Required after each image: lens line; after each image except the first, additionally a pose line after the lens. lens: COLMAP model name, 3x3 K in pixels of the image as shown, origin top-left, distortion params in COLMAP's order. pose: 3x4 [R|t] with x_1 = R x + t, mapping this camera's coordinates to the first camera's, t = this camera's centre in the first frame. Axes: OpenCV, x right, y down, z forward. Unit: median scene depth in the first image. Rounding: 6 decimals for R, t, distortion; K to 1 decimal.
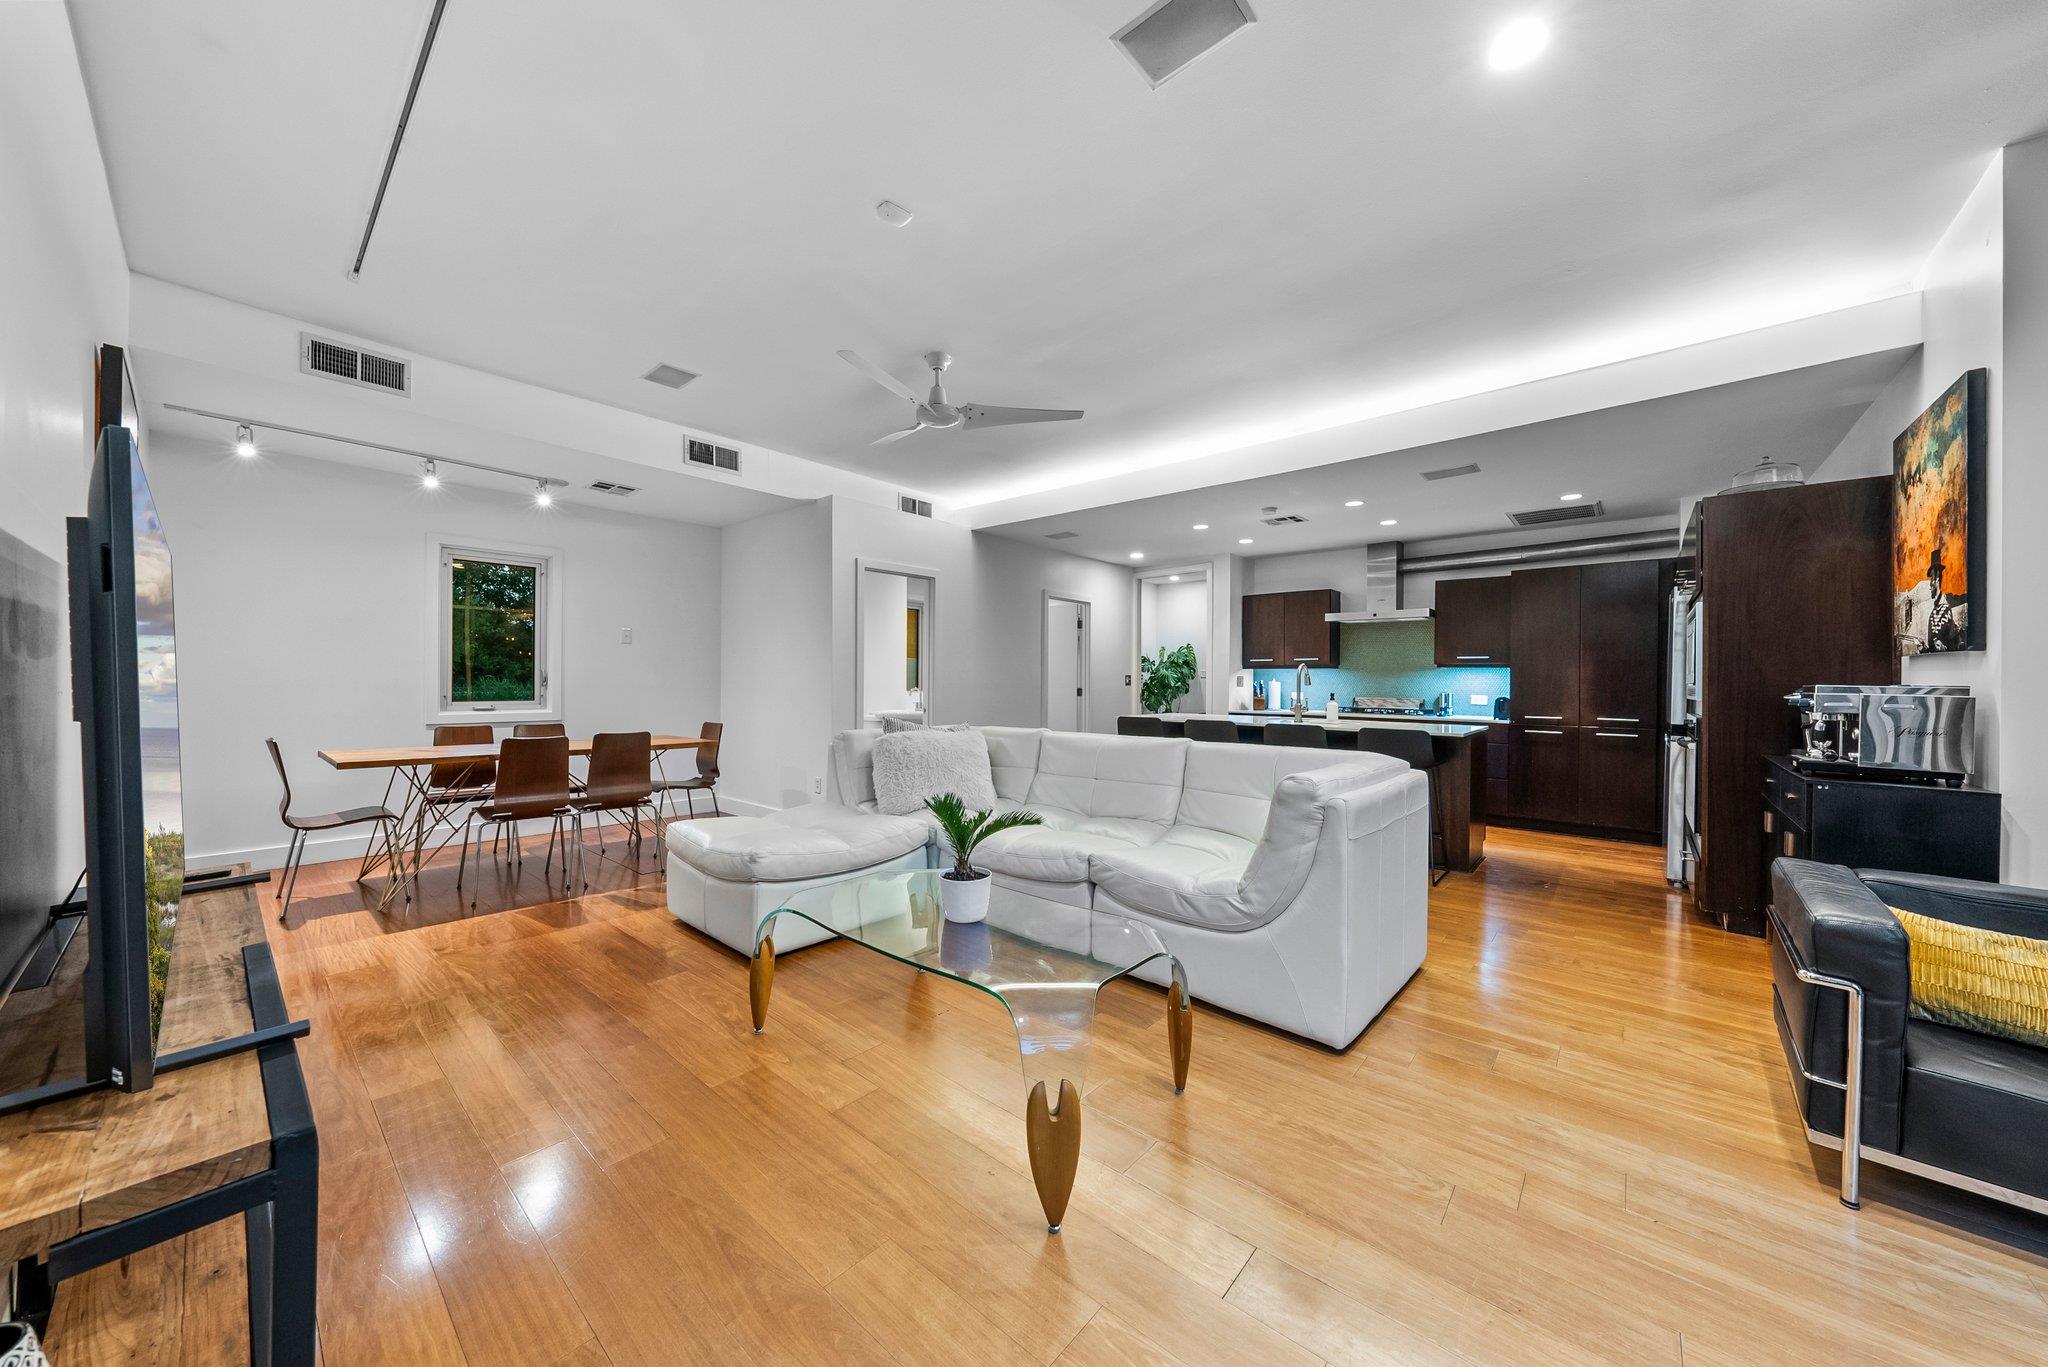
lens RADIAL K [[704.9, 0, 1025.1], [0, 704.9, 678.7], [0, 0, 1]] dist [0.000759, 0.000763]
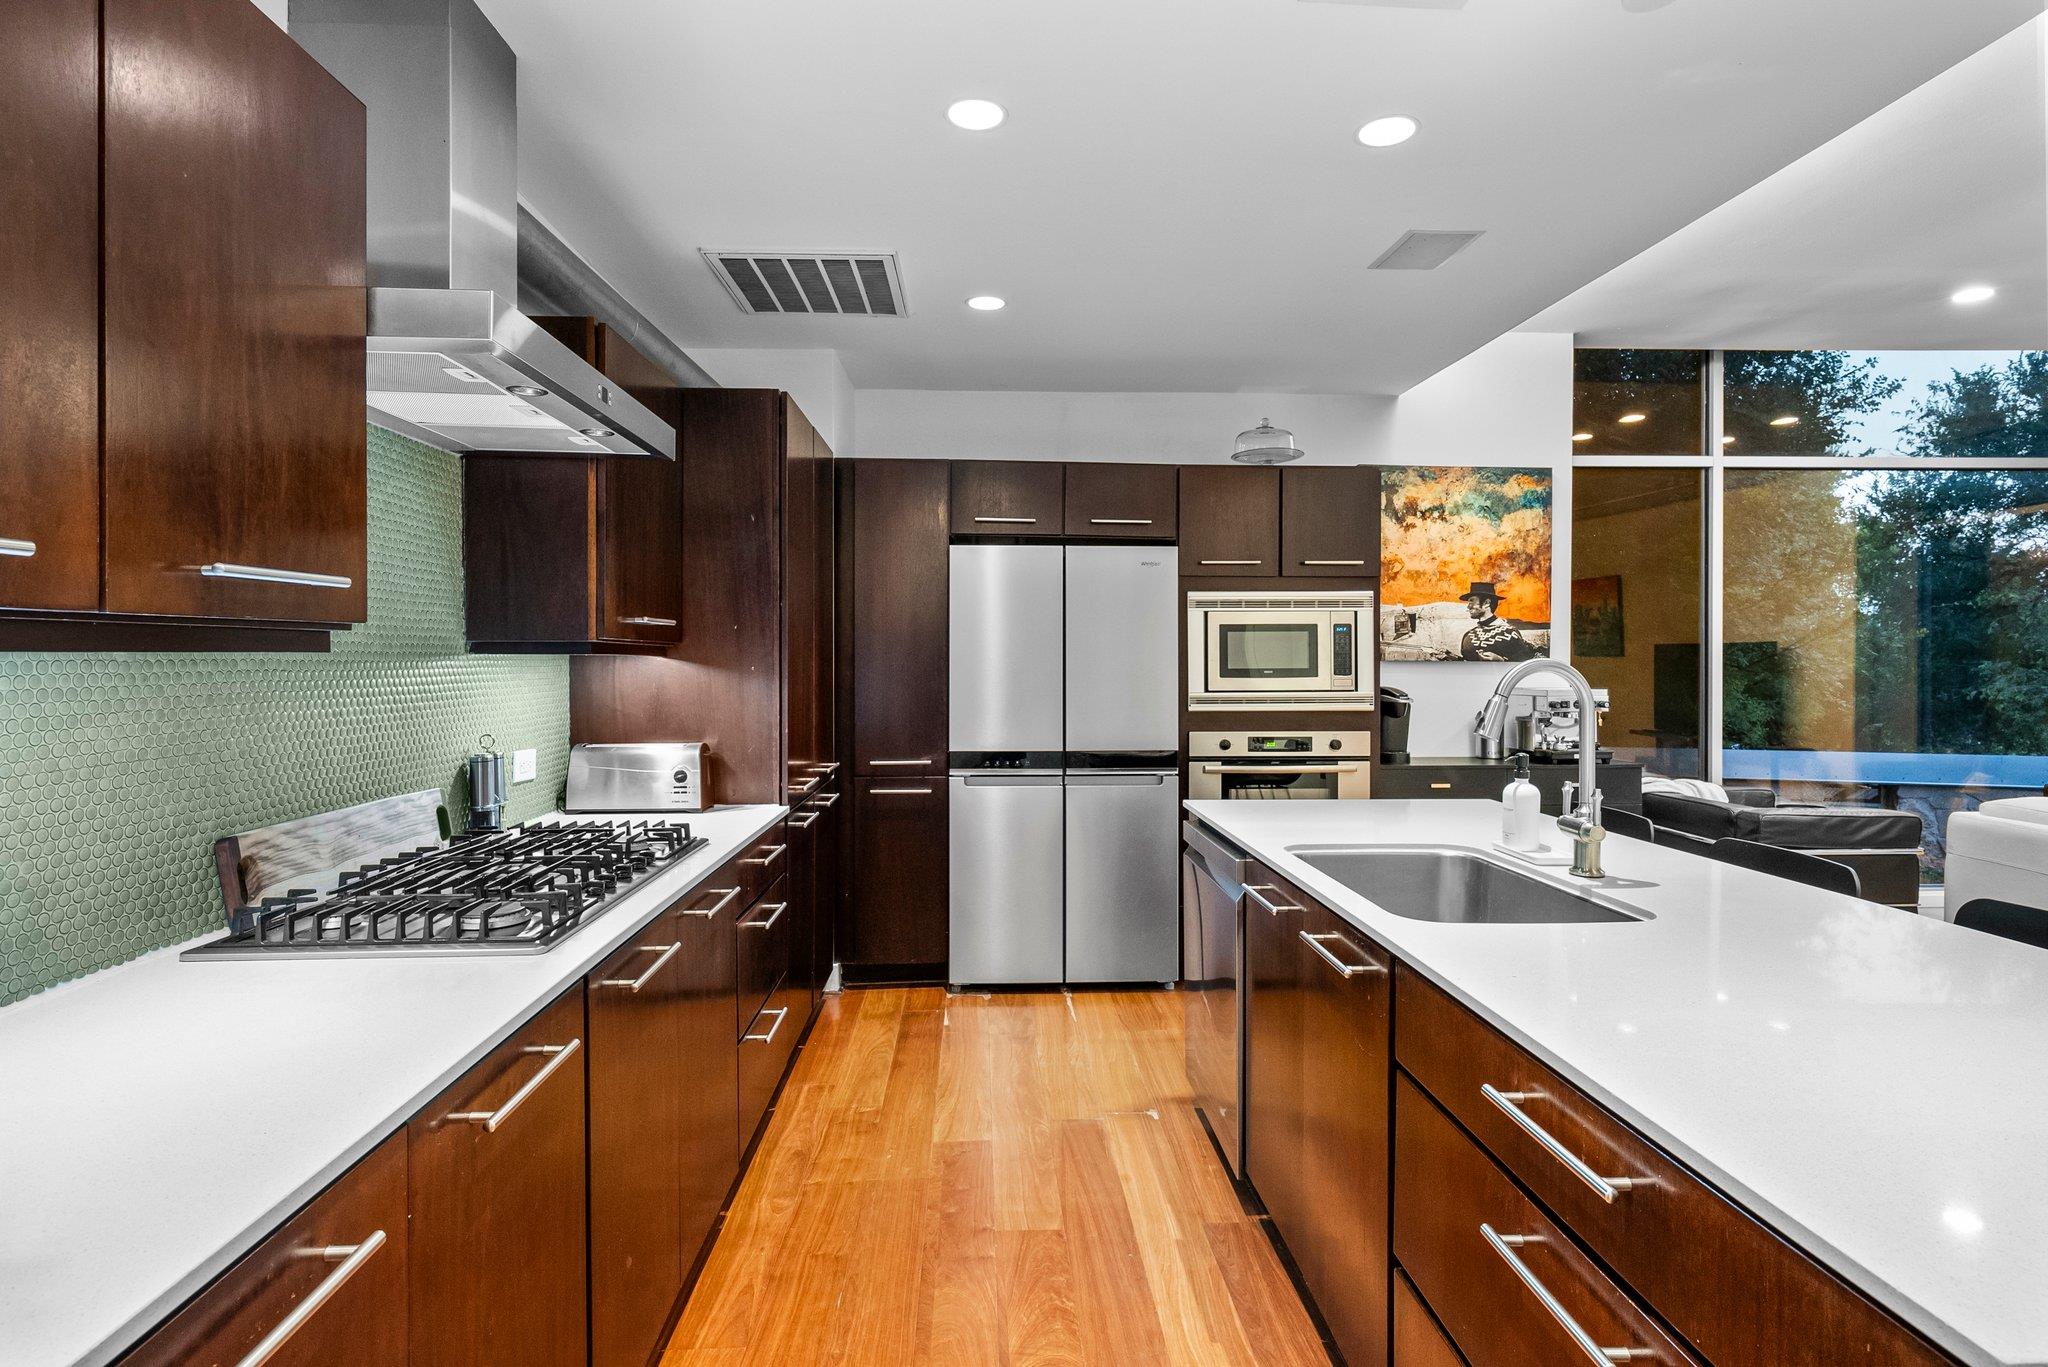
lens RADIAL K [[1011.7, 0, 1022.5], [0, 1011.7, 665.6], [0, 0, 1]] dist [0.005038, -0.000403]
pose [[-0.688617, -0.016604, 0.724935, 0.176760], [-0.009640, 0.999859, 0.013744, -0.015551], [-0.725061, 0.002476, -0.688680, 0.982920]]
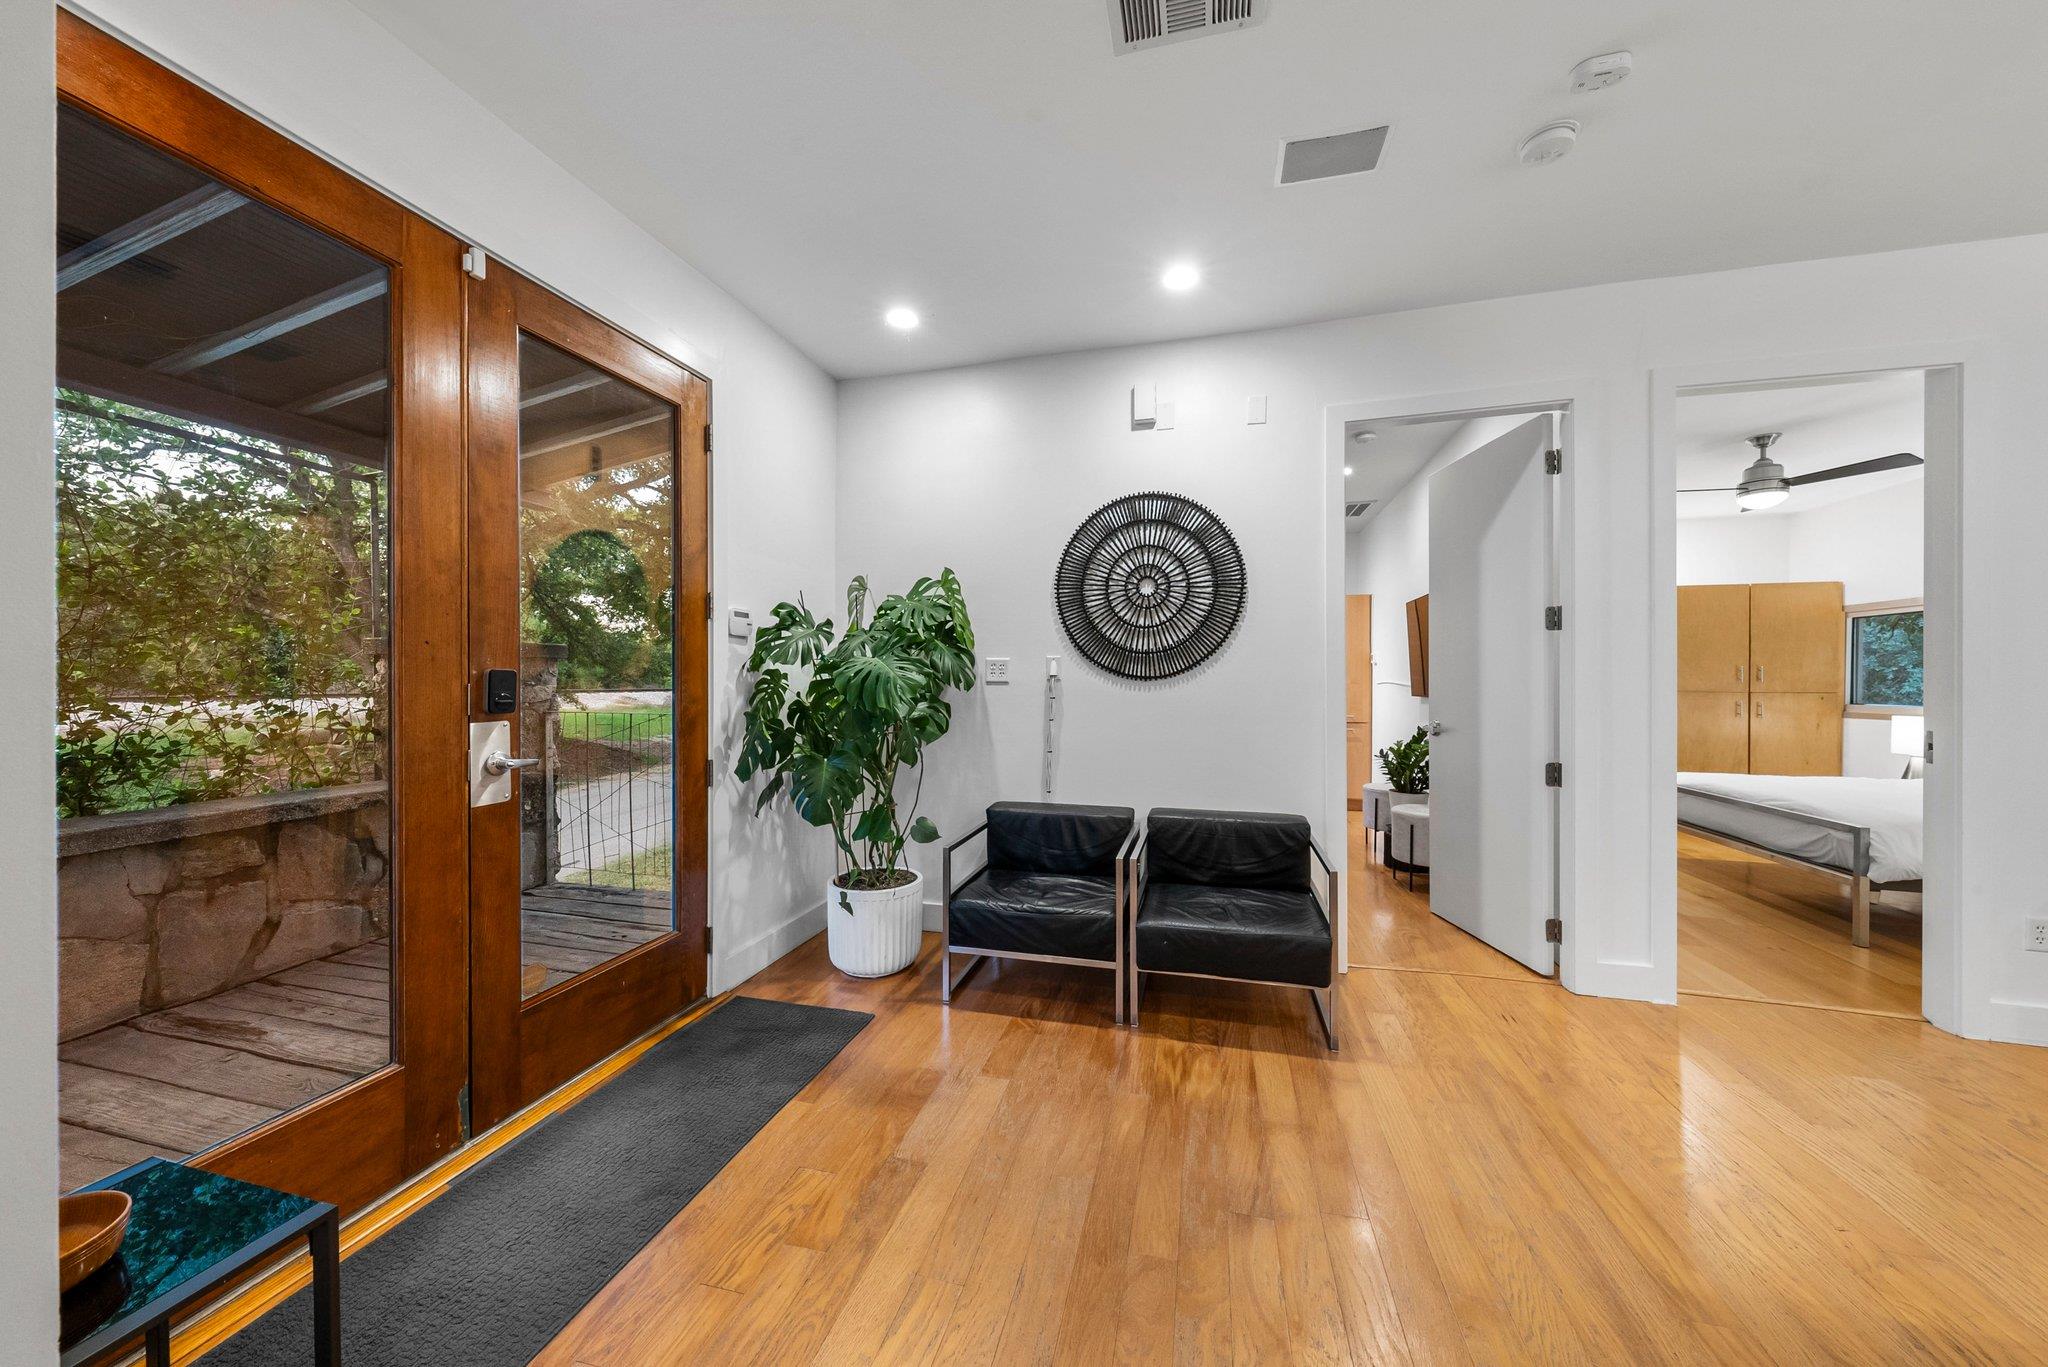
lens RADIAL K [[704.9, 0, 1038.1], [0, 704.9, 681.5], [0, 0, 1]] dist [0.000759, 0.000763]
pose [[0.890757, -0.011387, 0.454337, 0.204017], [0.006101, 0.999896, 0.013099, -0.008835], [-0.454439, -0.008896, 0.890733, 1.120852]]
